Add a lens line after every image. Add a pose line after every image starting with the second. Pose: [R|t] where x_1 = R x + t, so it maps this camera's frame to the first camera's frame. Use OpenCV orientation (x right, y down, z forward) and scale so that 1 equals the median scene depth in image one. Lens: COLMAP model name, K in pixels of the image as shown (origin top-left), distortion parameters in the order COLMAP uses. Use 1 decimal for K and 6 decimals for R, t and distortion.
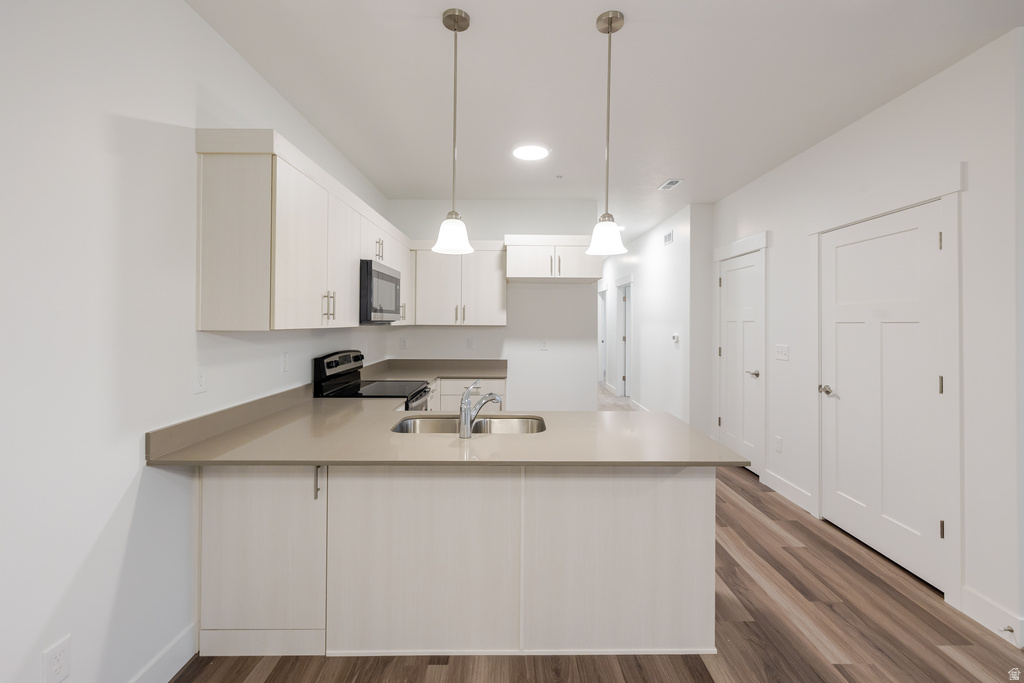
lens RADIAL K [[445.5, 0, 521.6], [0, 445.5, 317.0], [0, 0, 1]] dist [0.001003, 0.000064]
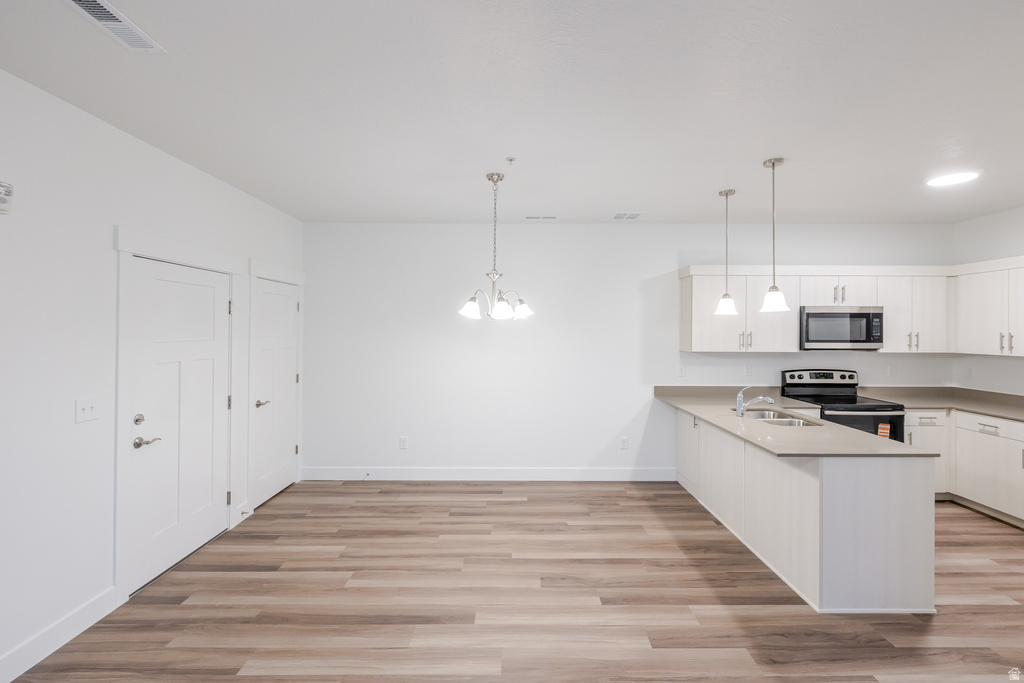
lens RADIAL K [[451.0, 0, 515.7], [0, 451.0, 327.9], [0, 0, 1]] dist [0.000294, -0.000148]
pose [[-0.015005, -0.008754, -0.999849, 1.149222], [0.006195, 0.999942, -0.008848, -0.051448], [0.999868, -0.006327, -0.014950, 0.084597]]
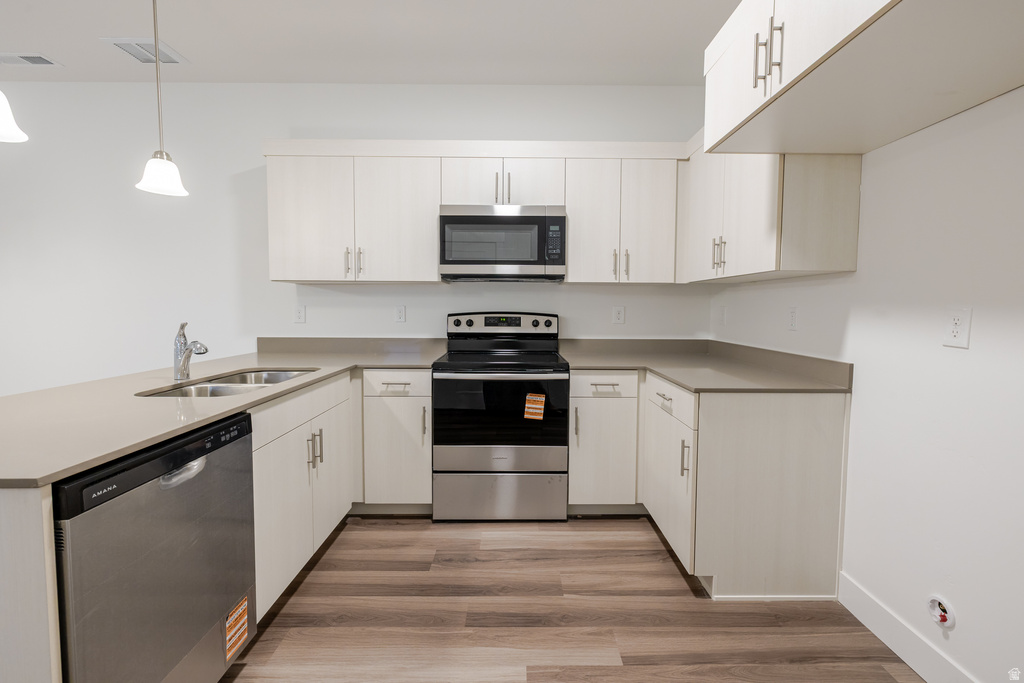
lens RADIAL K [[434.7, 0, 516.6], [0, 434.7, 332.4], [0, 0, 1]] dist [0.001159, 0.000124]
pose [[-0.006512, 0.055357, -0.998445, 0.545789], [0.003524, 0.998462, 0.055335, 0.078721], [0.999973, -0.003158, -0.006697, 1.168342]]
